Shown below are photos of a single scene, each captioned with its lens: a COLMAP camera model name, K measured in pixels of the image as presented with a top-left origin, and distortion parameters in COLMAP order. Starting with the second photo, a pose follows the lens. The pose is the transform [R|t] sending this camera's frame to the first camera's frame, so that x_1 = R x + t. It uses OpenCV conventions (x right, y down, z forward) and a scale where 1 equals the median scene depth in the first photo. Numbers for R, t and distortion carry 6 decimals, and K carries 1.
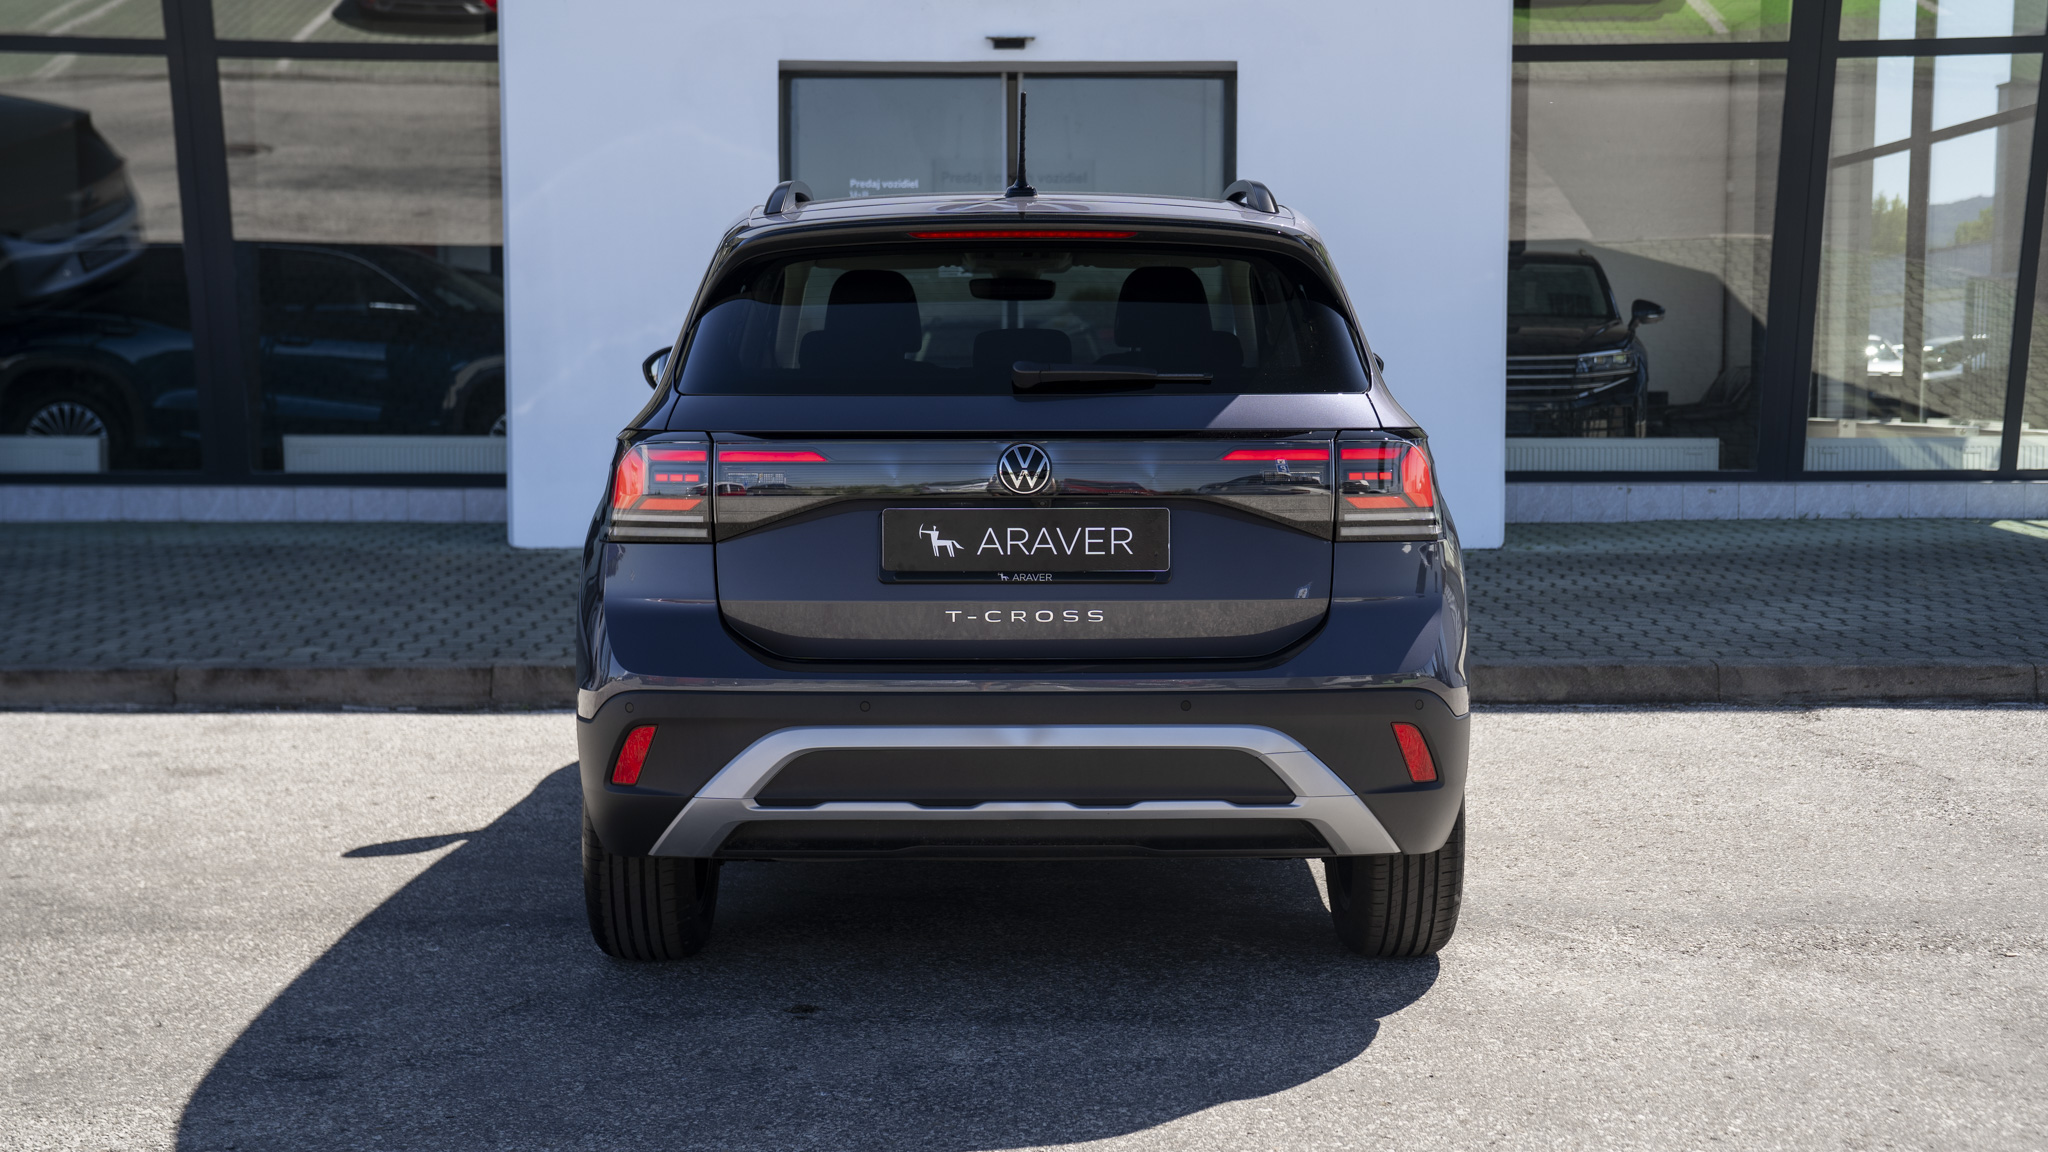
lens RADIAL K [[2803.8, 0, 1033.2], [0, 2803.8, 566.1], [0, 0, 1]] dist [0.292813, 0.000000]
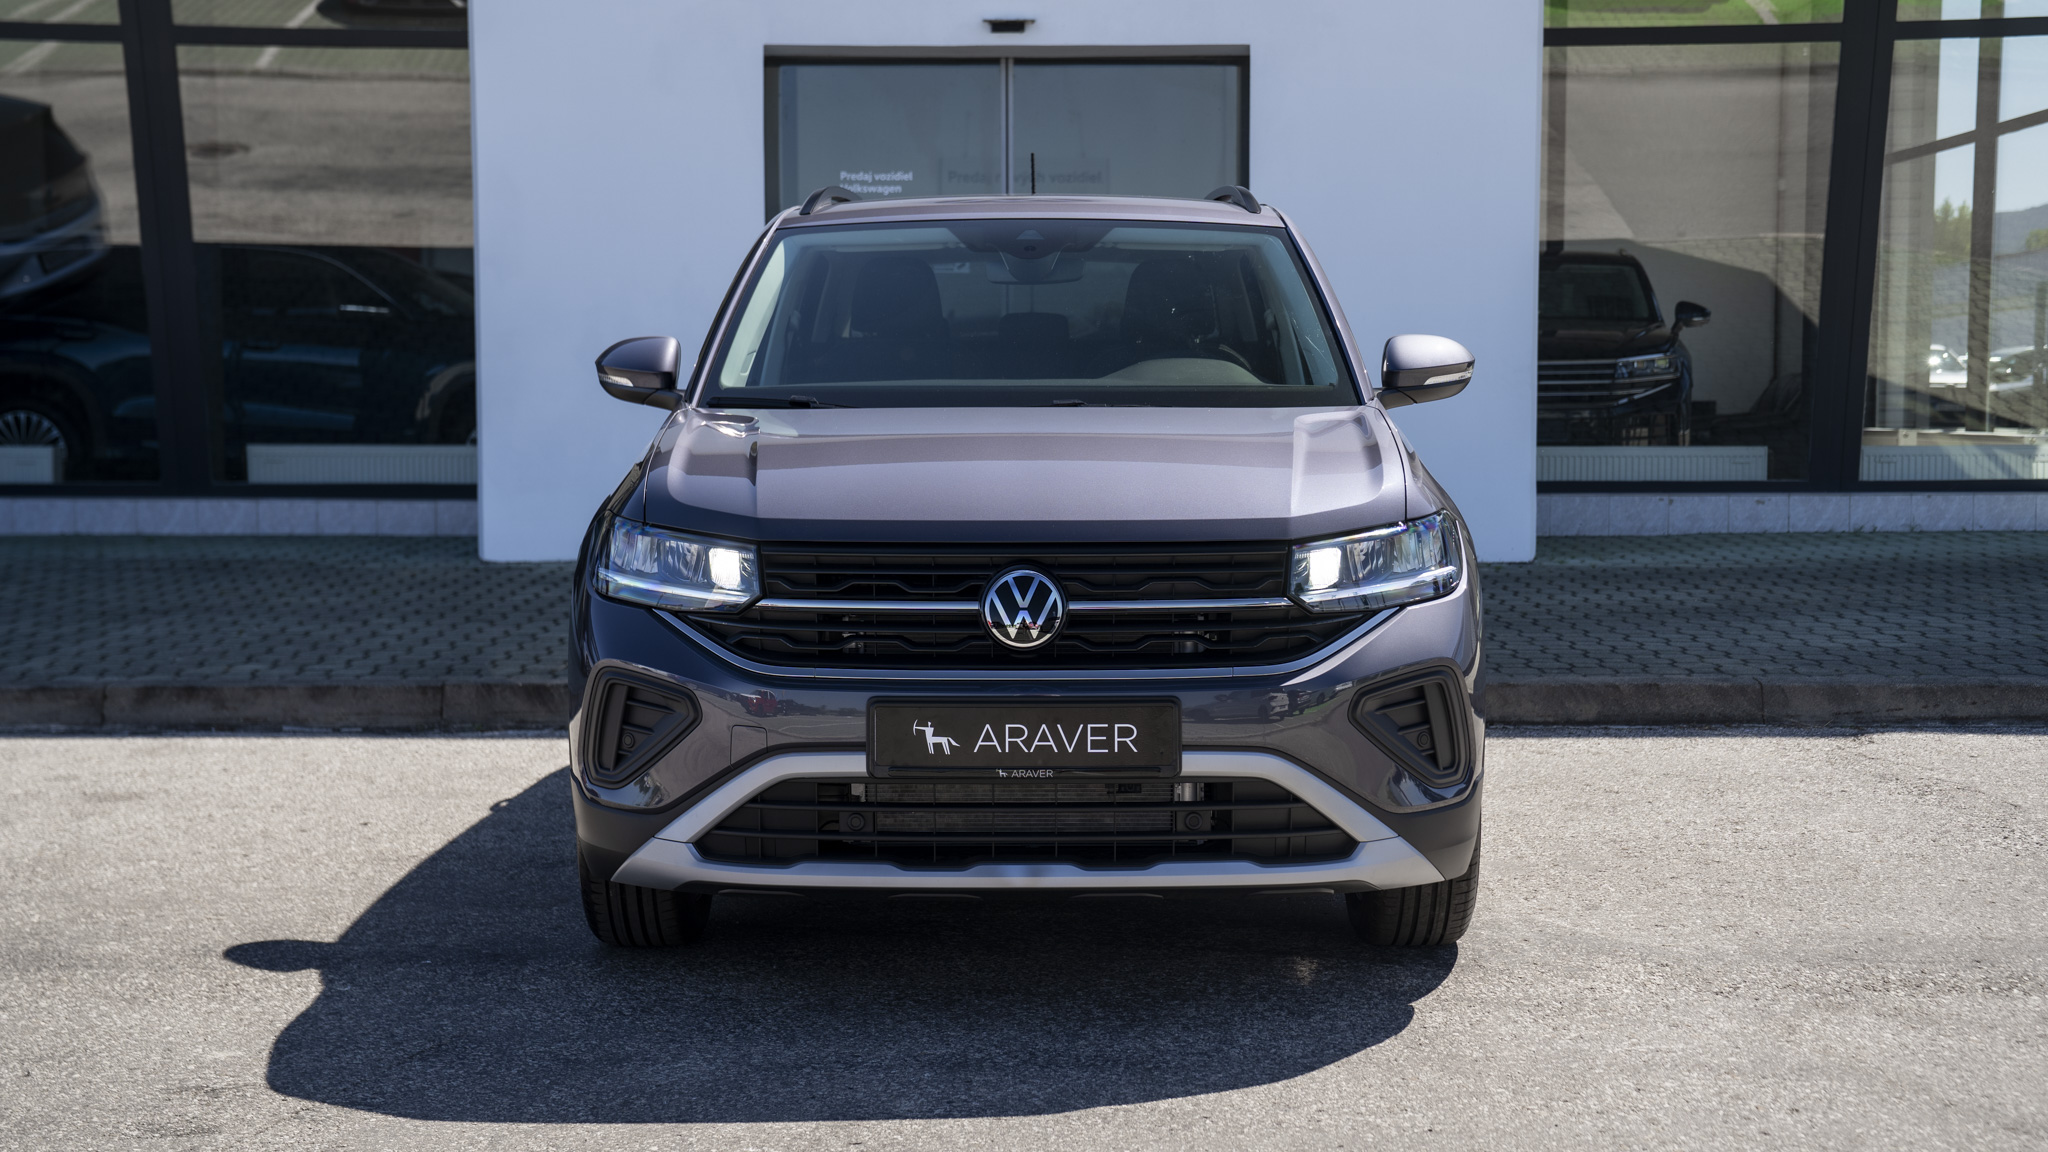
lens RADIAL K [[2899.0, 0, 1016.2], [0, 2899.0, 576.5], [0, 0, 1]] dist [0.338897, 0.000000]
pose [[0.999894, -0.000636, -0.014513, 0.010341], [0.000573, 0.999990, -0.004345, 0.003587], [0.014515, 0.004336, 0.999885, 0.028773]]
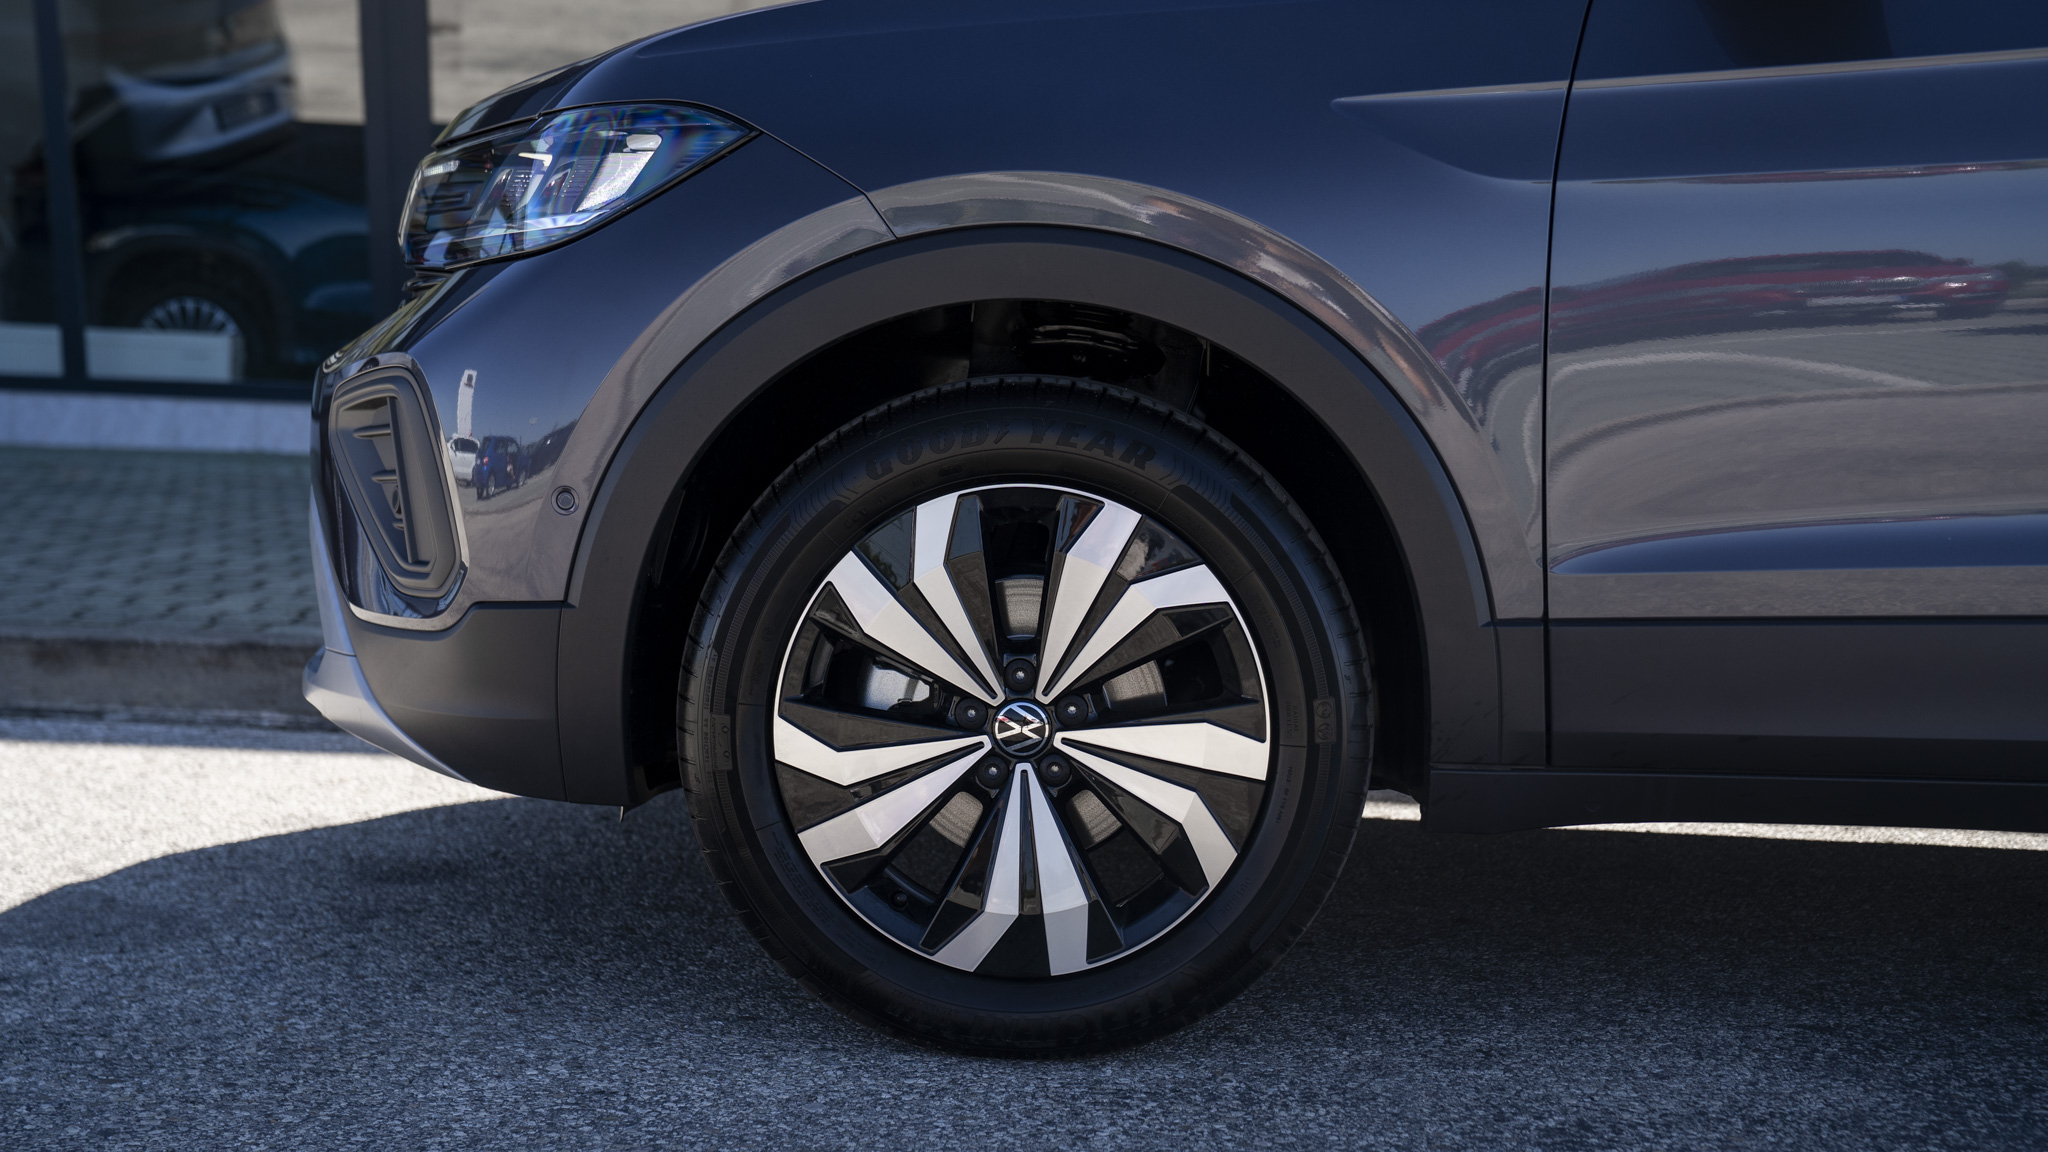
lens RADIAL K [[2899.0, 0, 1022.4], [0, 2899.0, 588.7], [0, 0, 1]] dist [0.338897, 0.000000]
pose [[0.997878, 0.040345, -0.051106, -0.131460], [-0.040732, 0.999149, -0.006545, 0.020429], [0.050798, 0.008613, 0.998672, 0.412108]]
